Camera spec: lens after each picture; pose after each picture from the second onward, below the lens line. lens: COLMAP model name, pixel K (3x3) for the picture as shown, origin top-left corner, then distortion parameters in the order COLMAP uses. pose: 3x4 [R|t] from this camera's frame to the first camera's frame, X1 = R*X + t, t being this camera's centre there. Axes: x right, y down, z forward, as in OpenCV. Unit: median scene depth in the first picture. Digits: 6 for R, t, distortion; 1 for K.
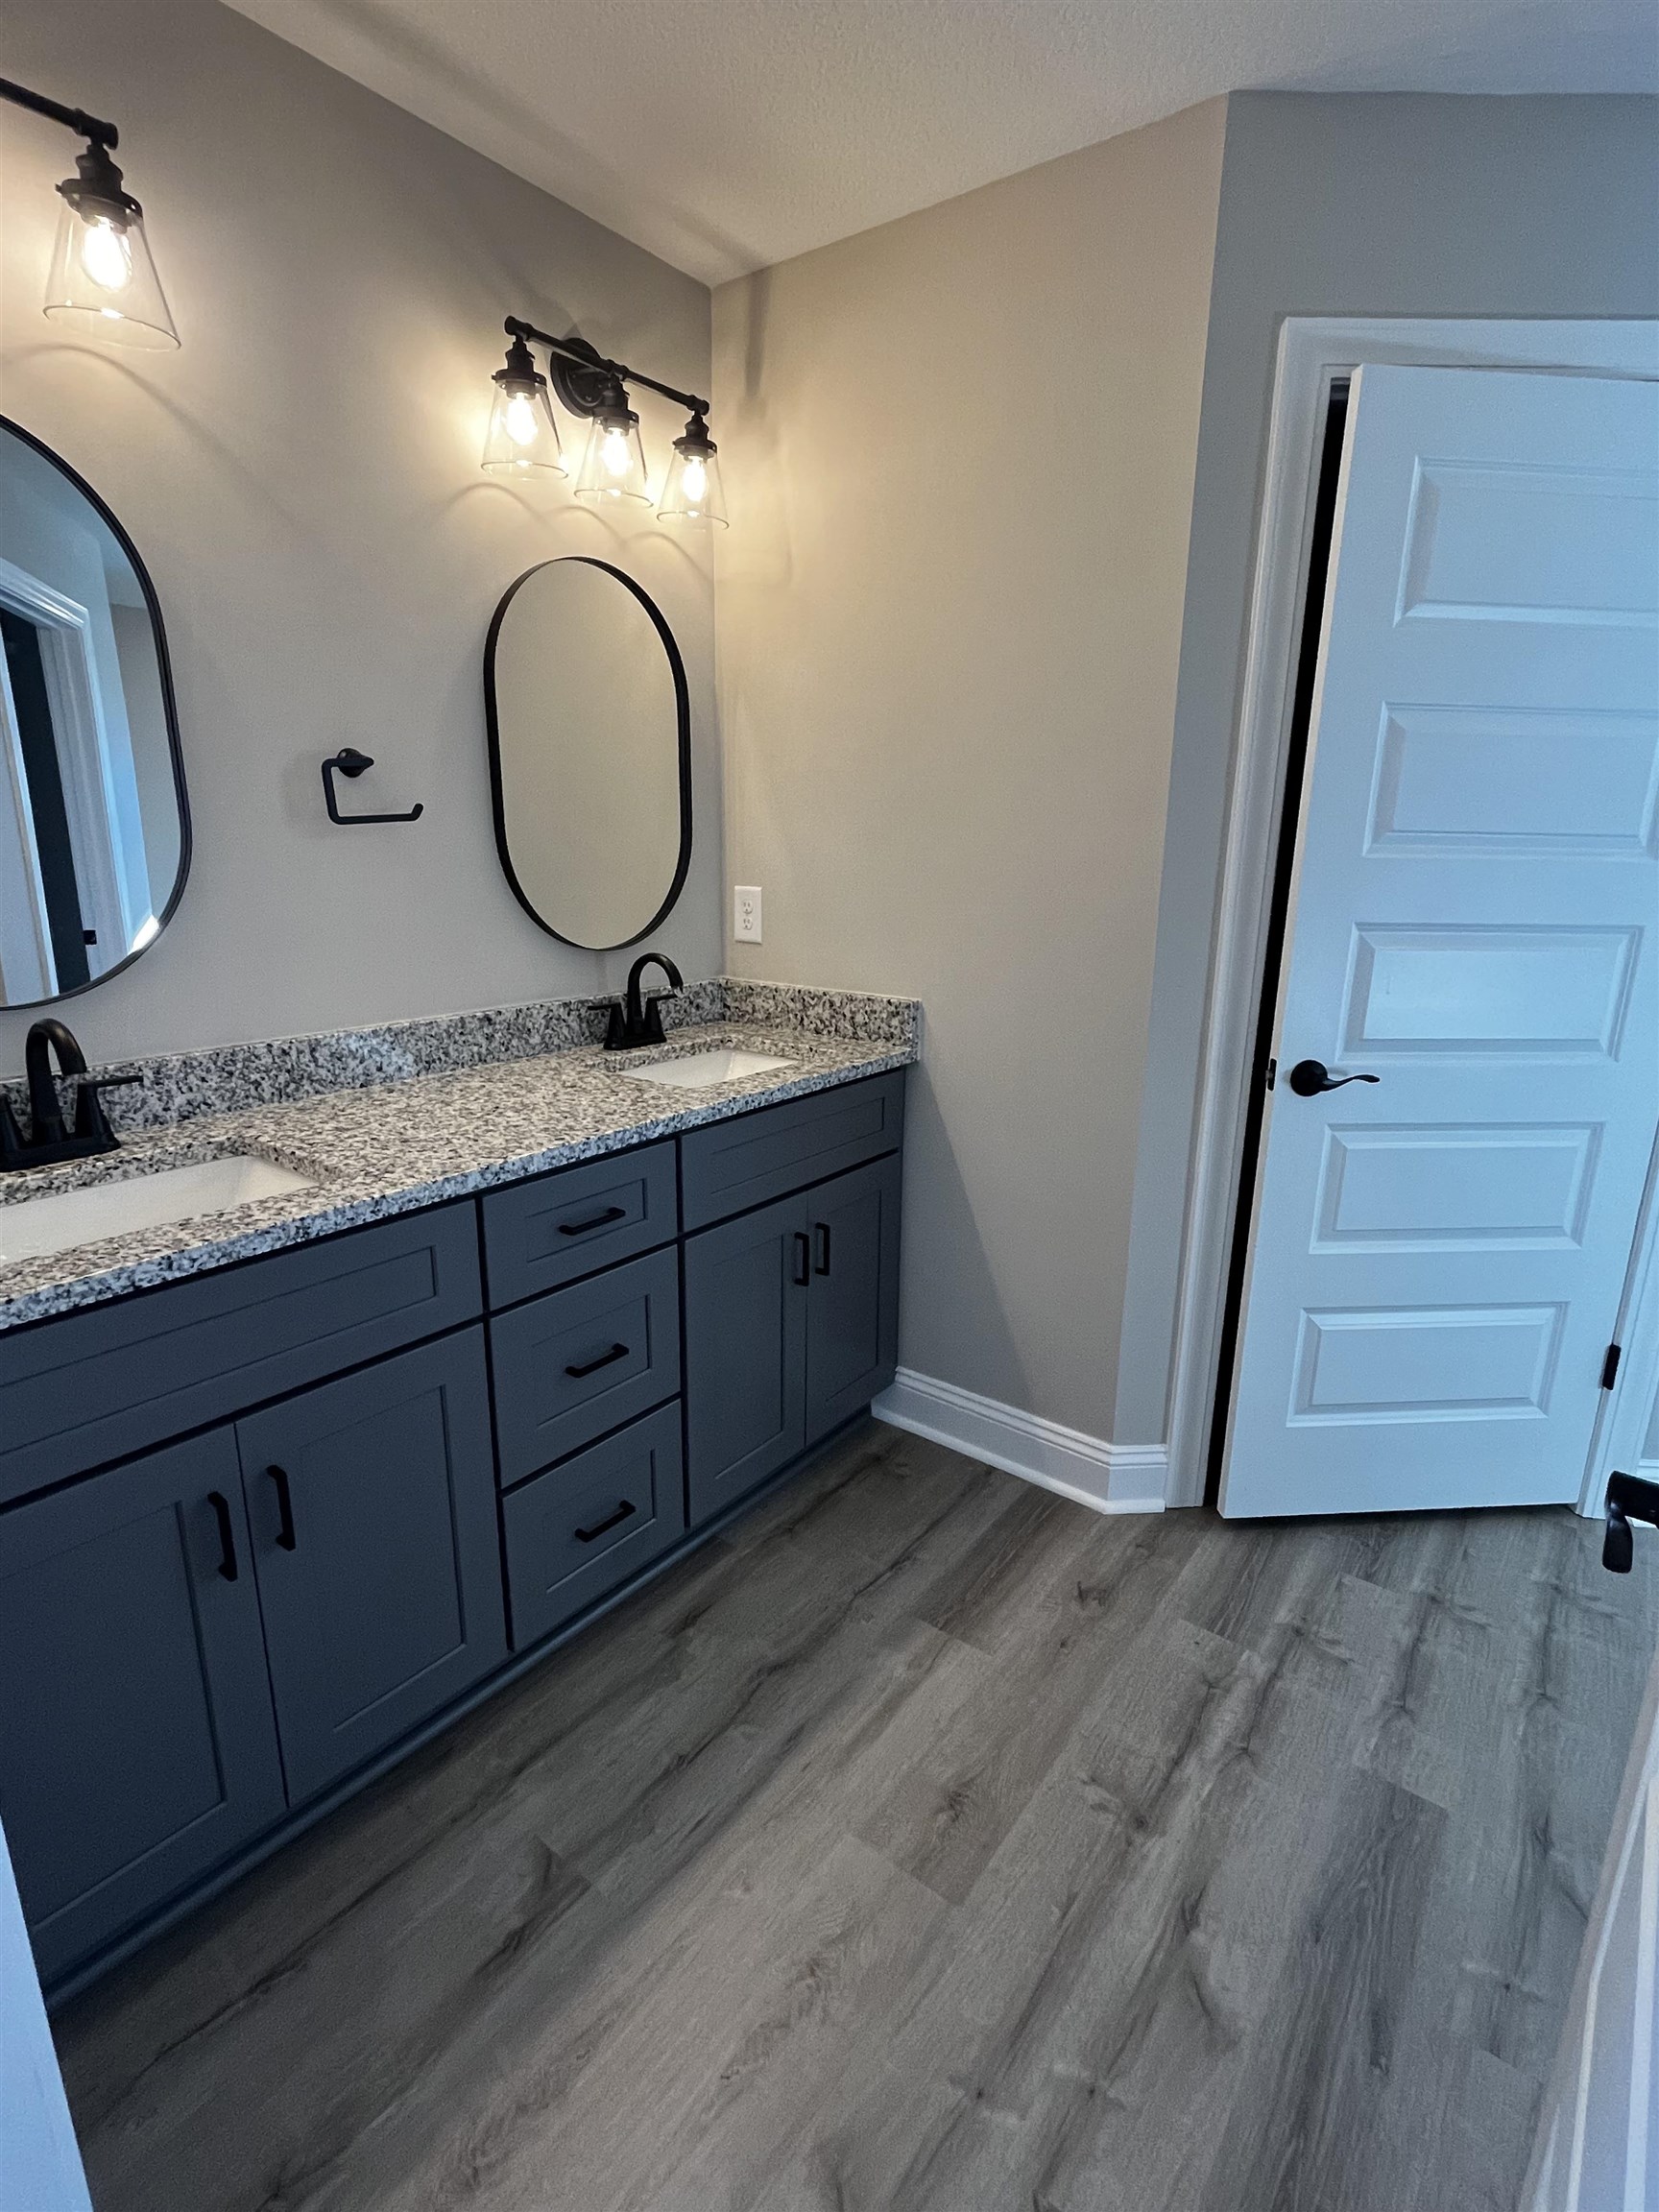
lens RADIAL K [[1077.1, 0, 828.2], [0, 1077.1, 1105.0], [0, 0, 1]] dist [-0.005829, -0.000104]
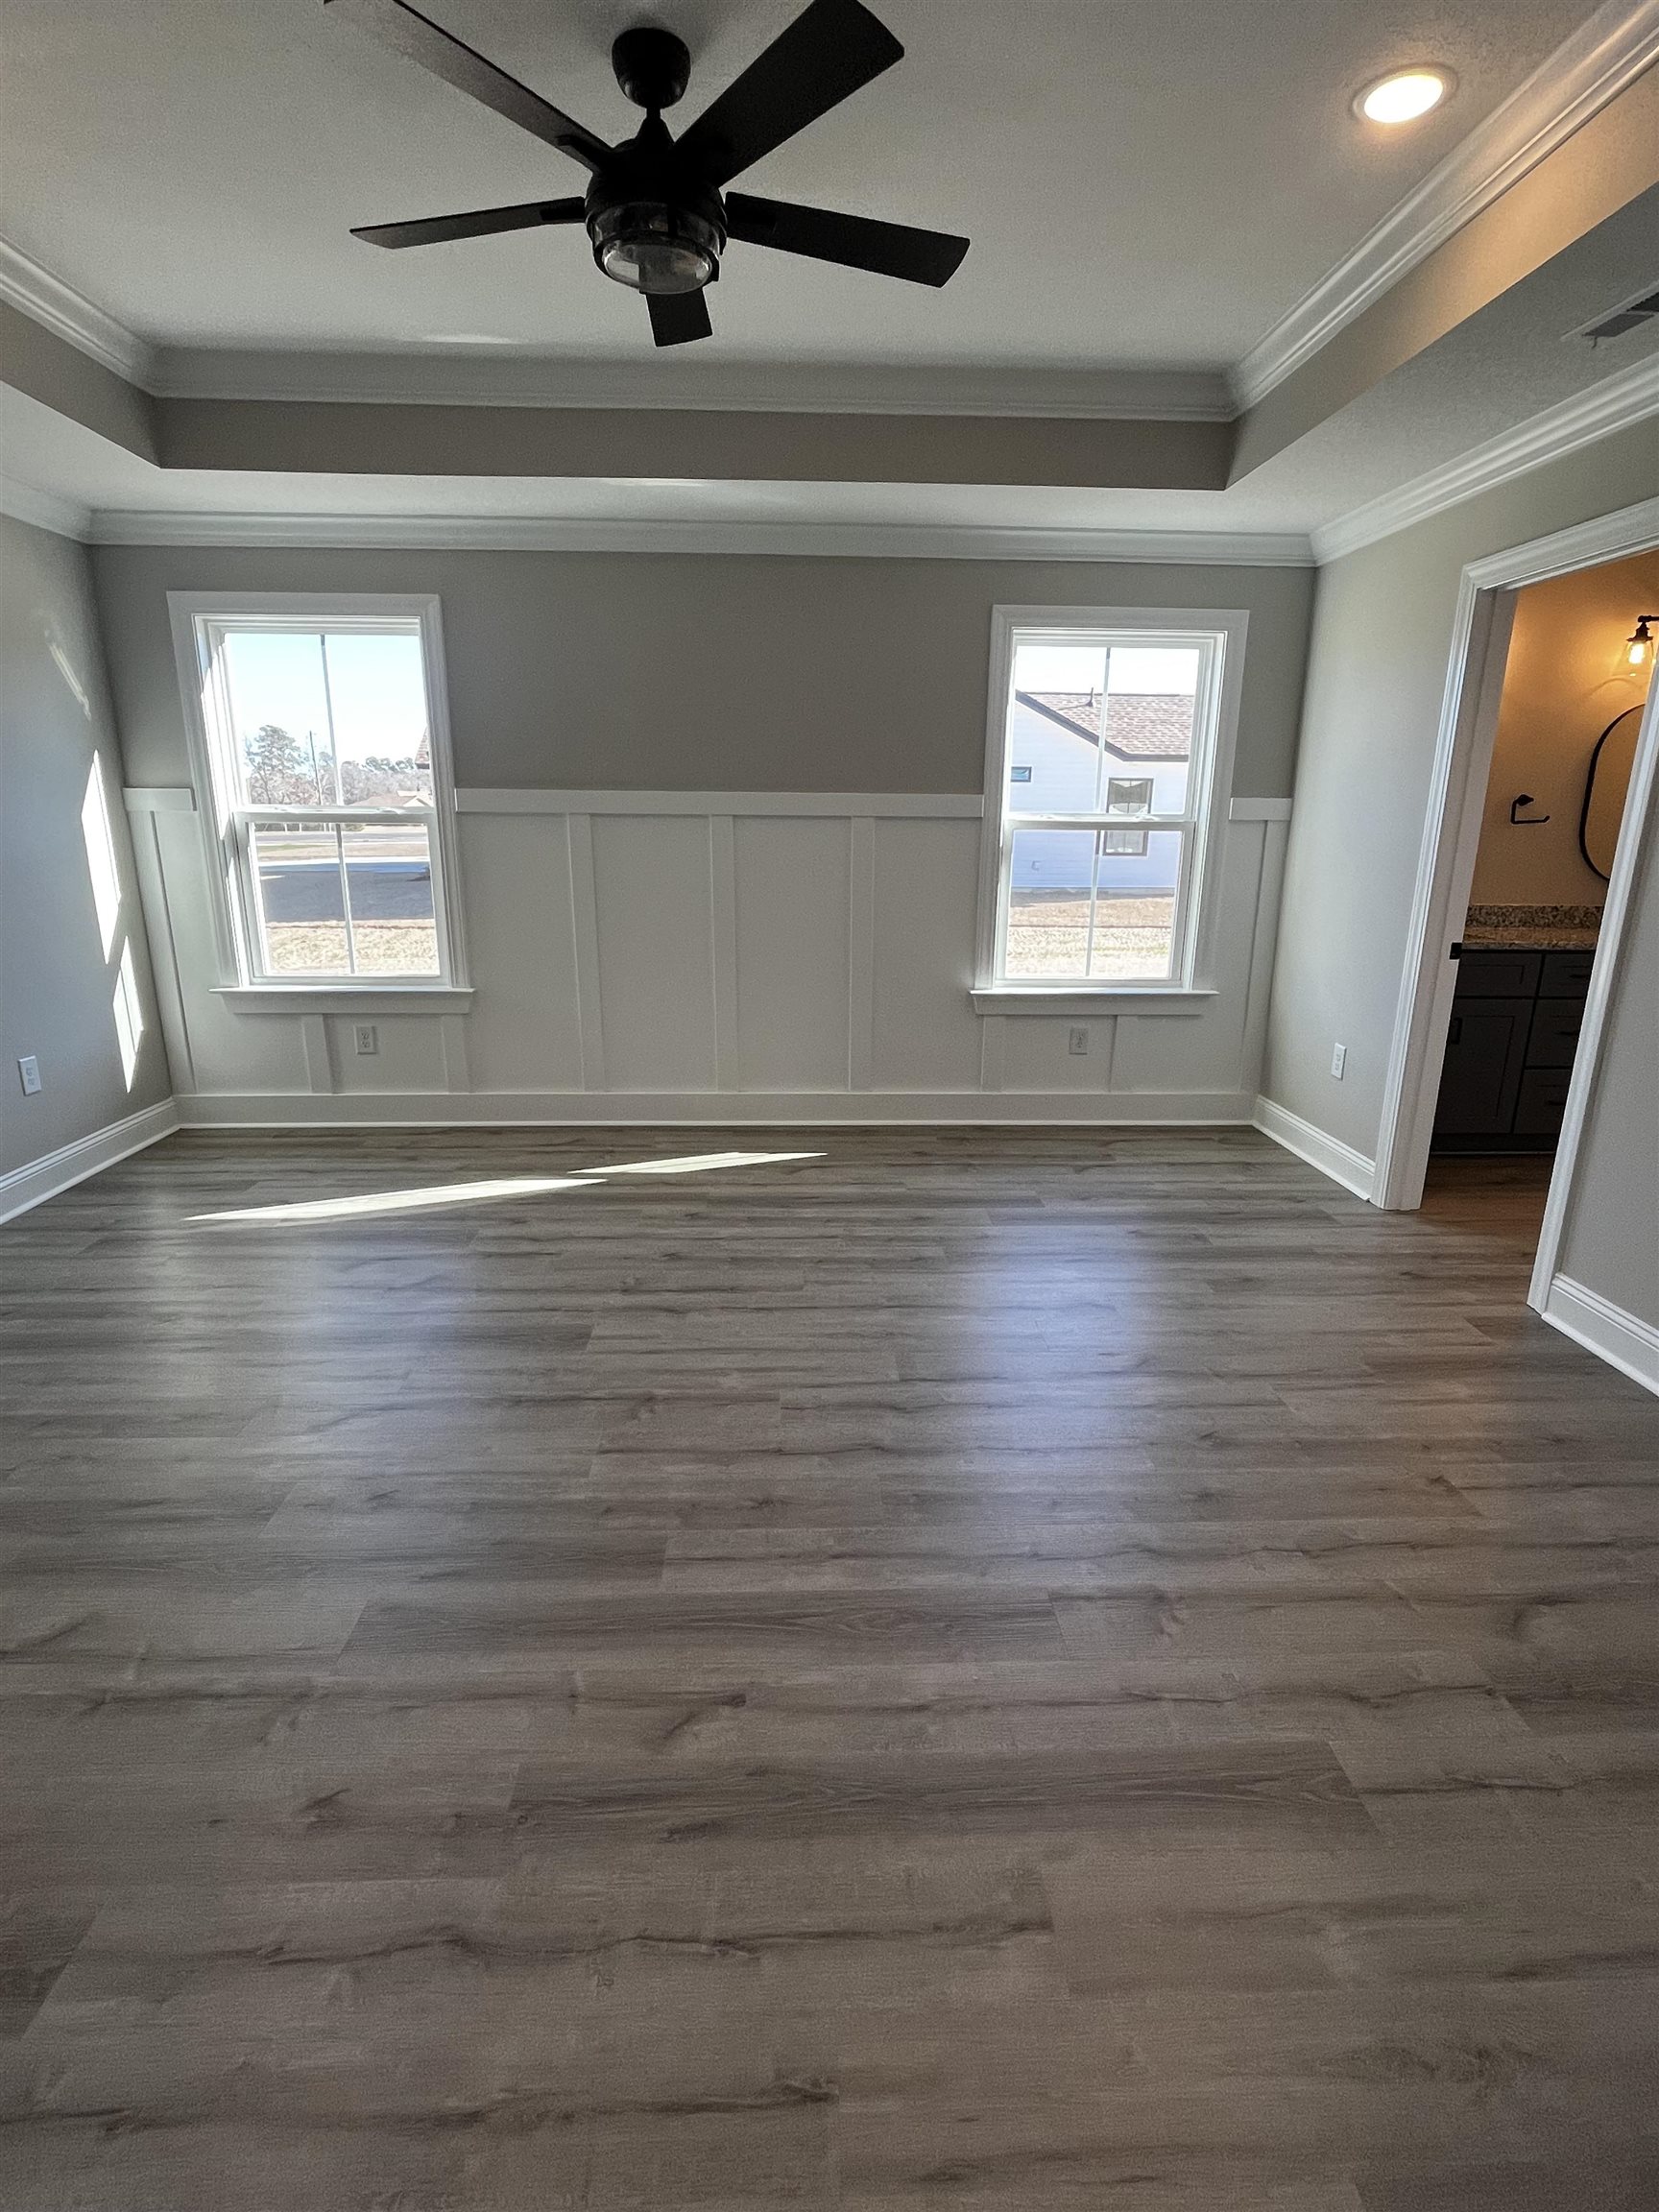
lens RADIAL K [[1077.1, 0, 827.9], [0, 1077.1, 1099.4], [0, 0, 1]] dist [-0.005829, -0.000104]
pose [[0.641868, 0.192696, -0.742208, 0.539400], [-0.190868, 0.977596, 0.088744, 0.475548], [0.742681, 0.084702, 0.664267, -1.899358]]
